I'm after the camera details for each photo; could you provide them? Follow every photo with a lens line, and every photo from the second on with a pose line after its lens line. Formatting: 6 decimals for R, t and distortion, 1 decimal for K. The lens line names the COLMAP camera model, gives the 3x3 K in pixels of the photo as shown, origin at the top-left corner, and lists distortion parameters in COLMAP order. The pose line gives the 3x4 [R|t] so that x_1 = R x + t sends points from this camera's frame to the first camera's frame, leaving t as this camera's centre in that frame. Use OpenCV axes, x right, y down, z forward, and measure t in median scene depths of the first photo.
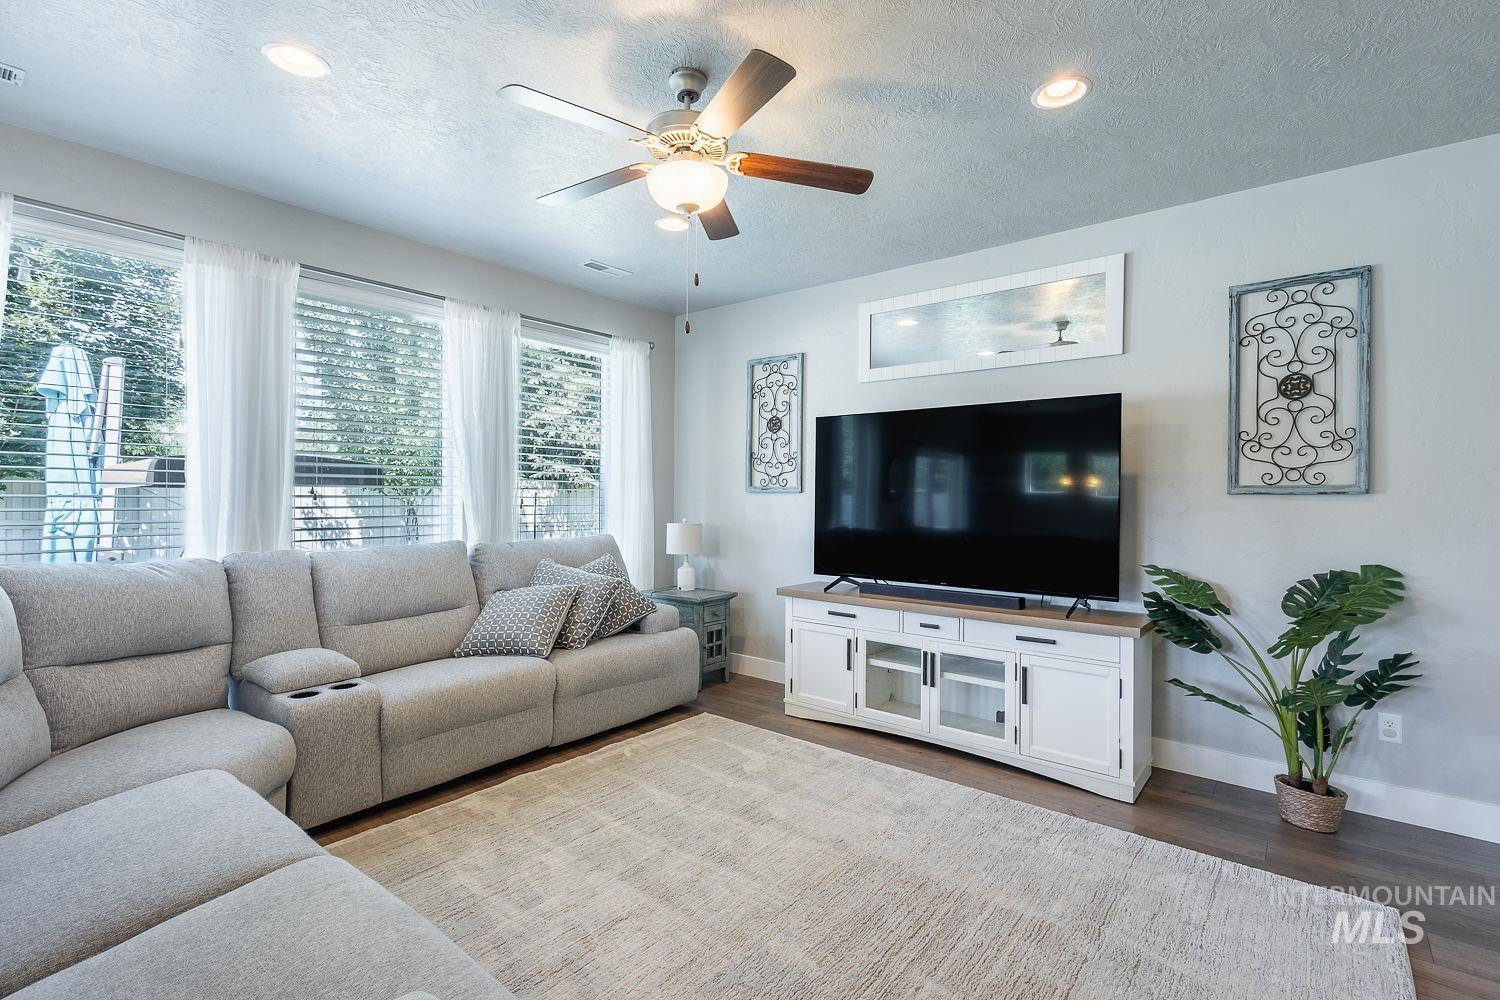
lens RADIAL K [[688.4, 0, 749.0], [0, 688.4, 499.8], [0, 0, 1]] dist [0.006108, 0.000588]
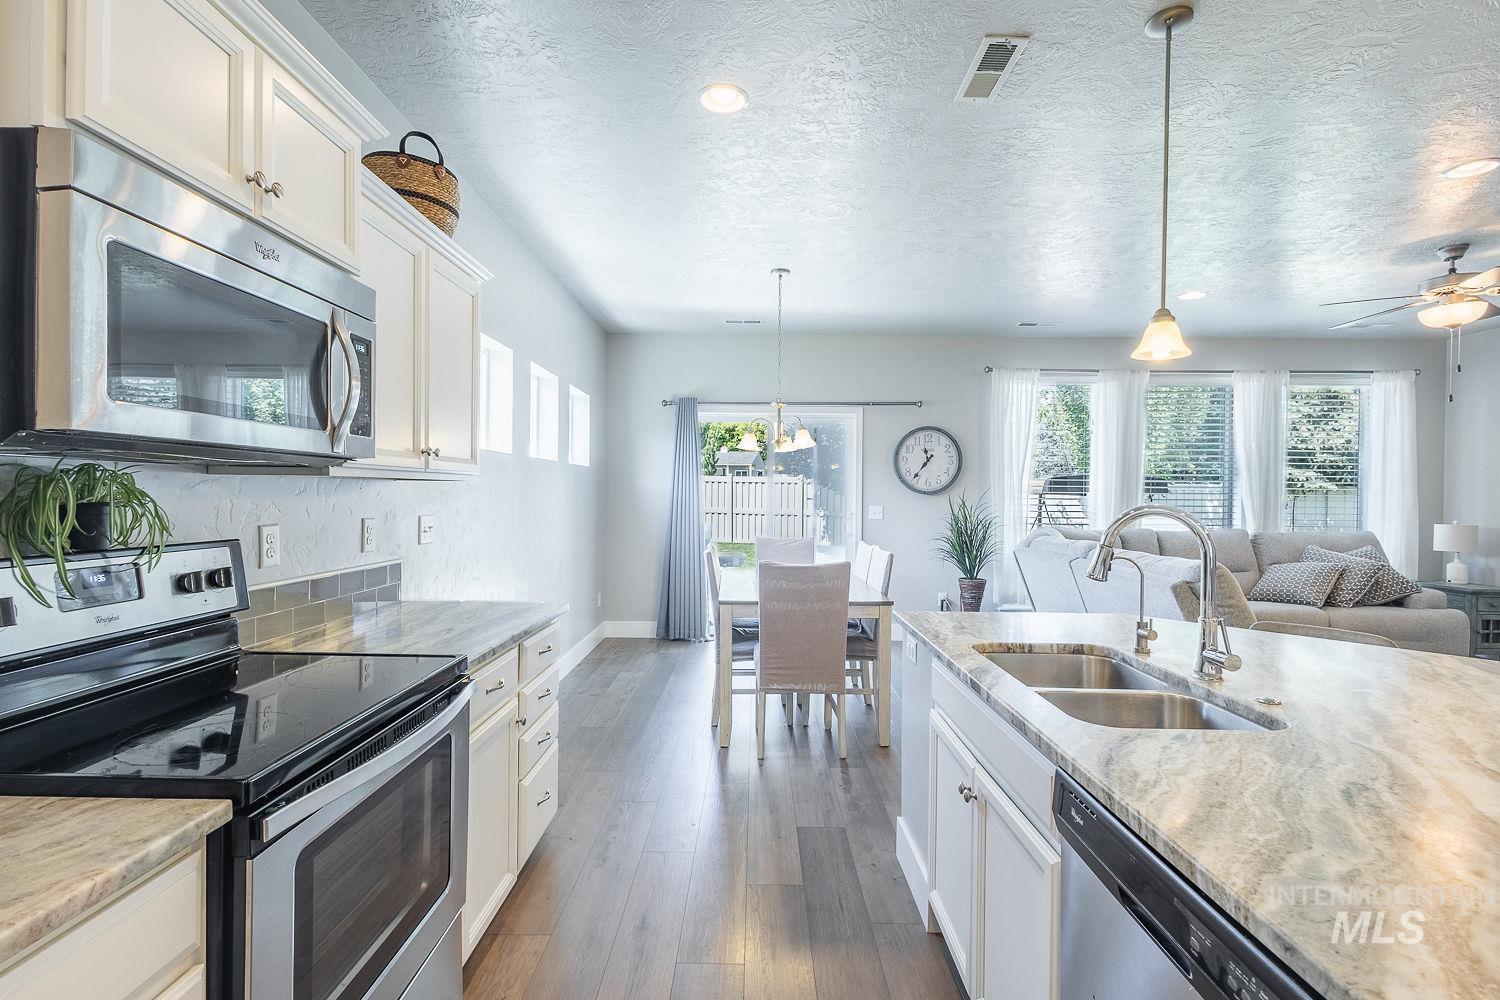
lens RADIAL K [[694.3, 0, 748.5], [0, 694.3, 500.3], [0, 0, 1]] dist [0.008481, -0.001657]
pose [[0.624098, 0.007181, -0.781313, 0.107059], [-0.010292, 0.999947, 0.000969, 0.005363], [0.781278, 0.007436, 0.624138, -0.857785]]
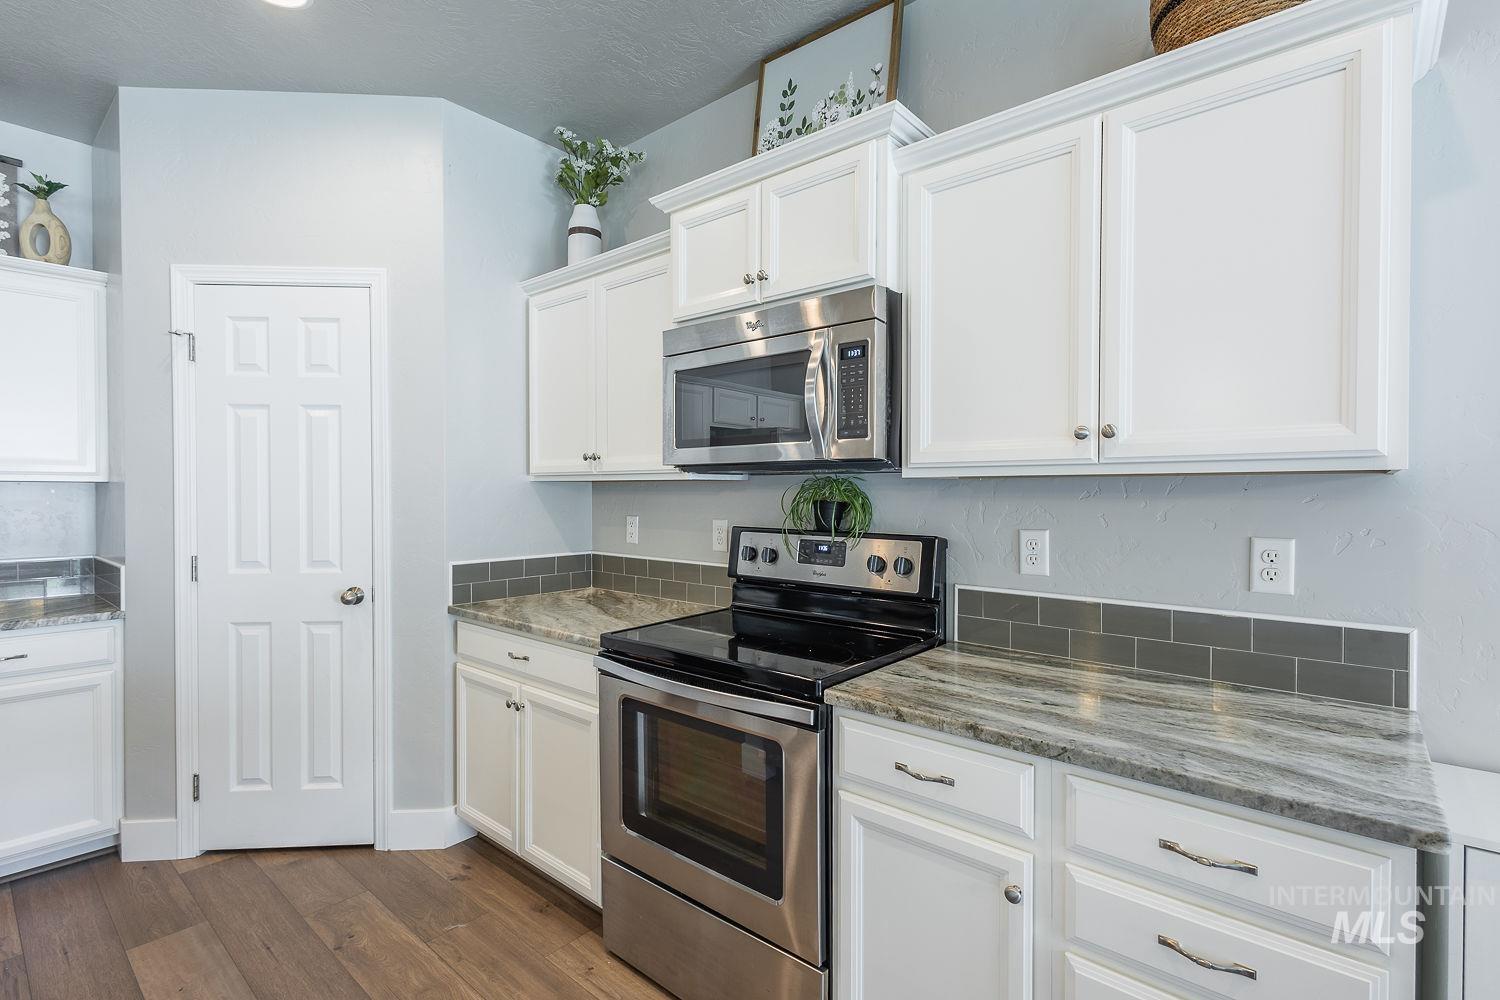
lens RADIAL K [[699.2, 0, 748.7], [0, 699.2, 499.5], [0, 0, 1]] dist [0.008099, -0.000980]
pose [[-0.999607, -0.008908, 0.026590, -0.336347], [-0.008481, 0.999834, 0.016124, 0.000612], [-0.026729, 0.015892, -0.999516, -0.316718]]
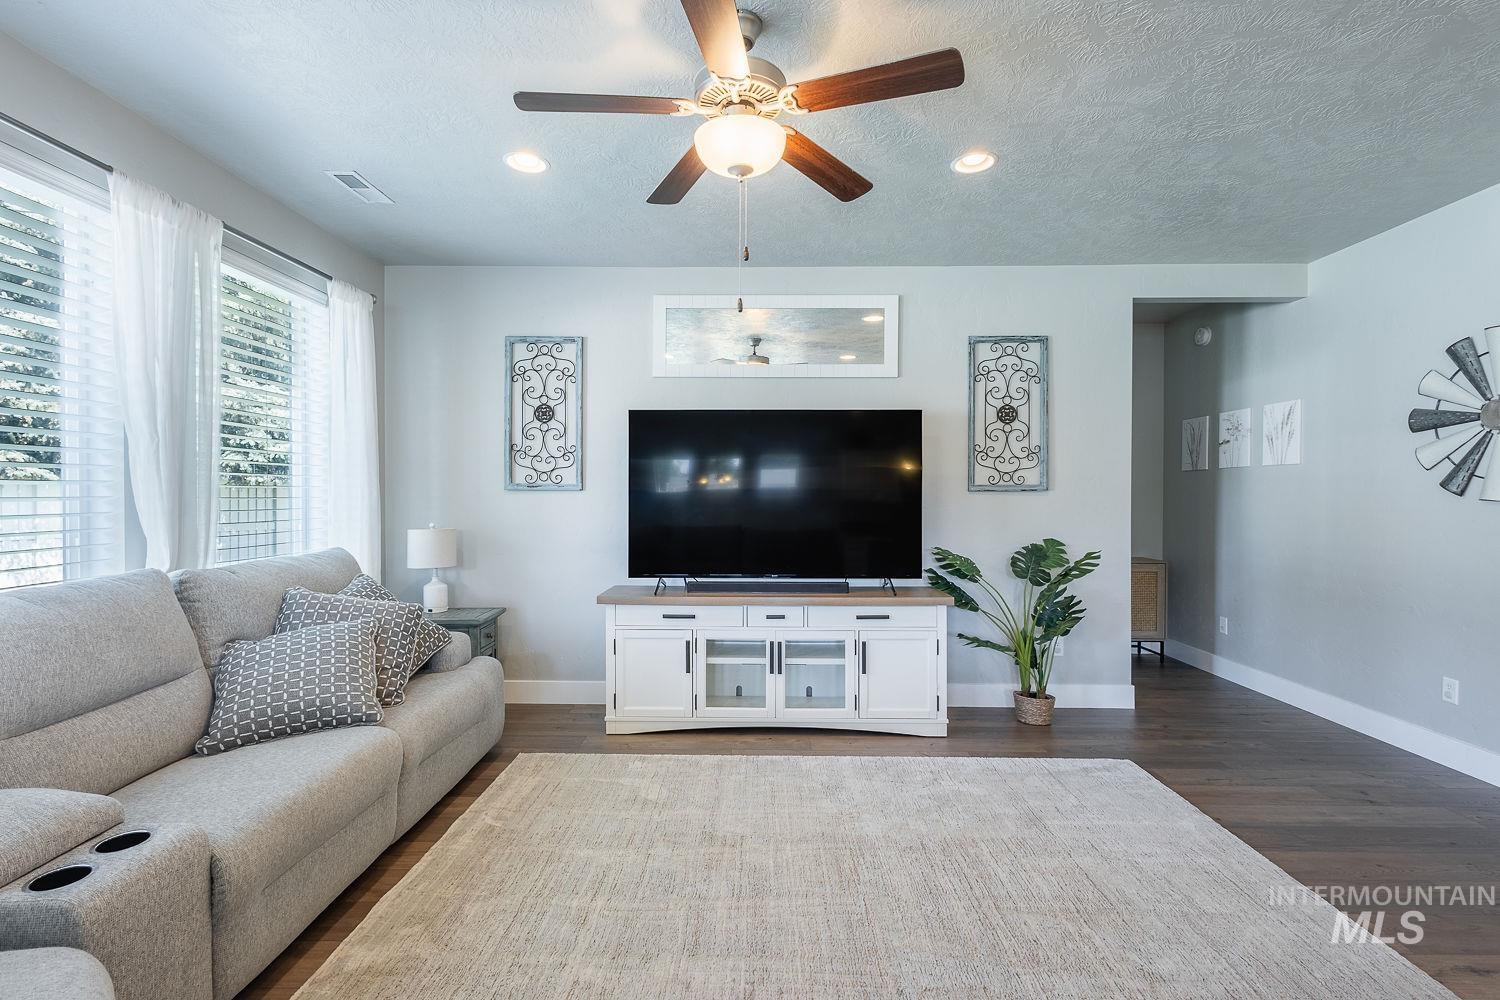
lens RADIAL K [[688.4, 0, 749.0], [0, 688.4, 499.8], [0, 0, 1]] dist [0.006108, 0.000588]
pose [[0.784014, -0.010809, 0.620649, -0.402242], [0.007719, 0.999941, 0.007665, -0.004321], [-0.620695, -0.001218, 0.784051, 0.188805]]
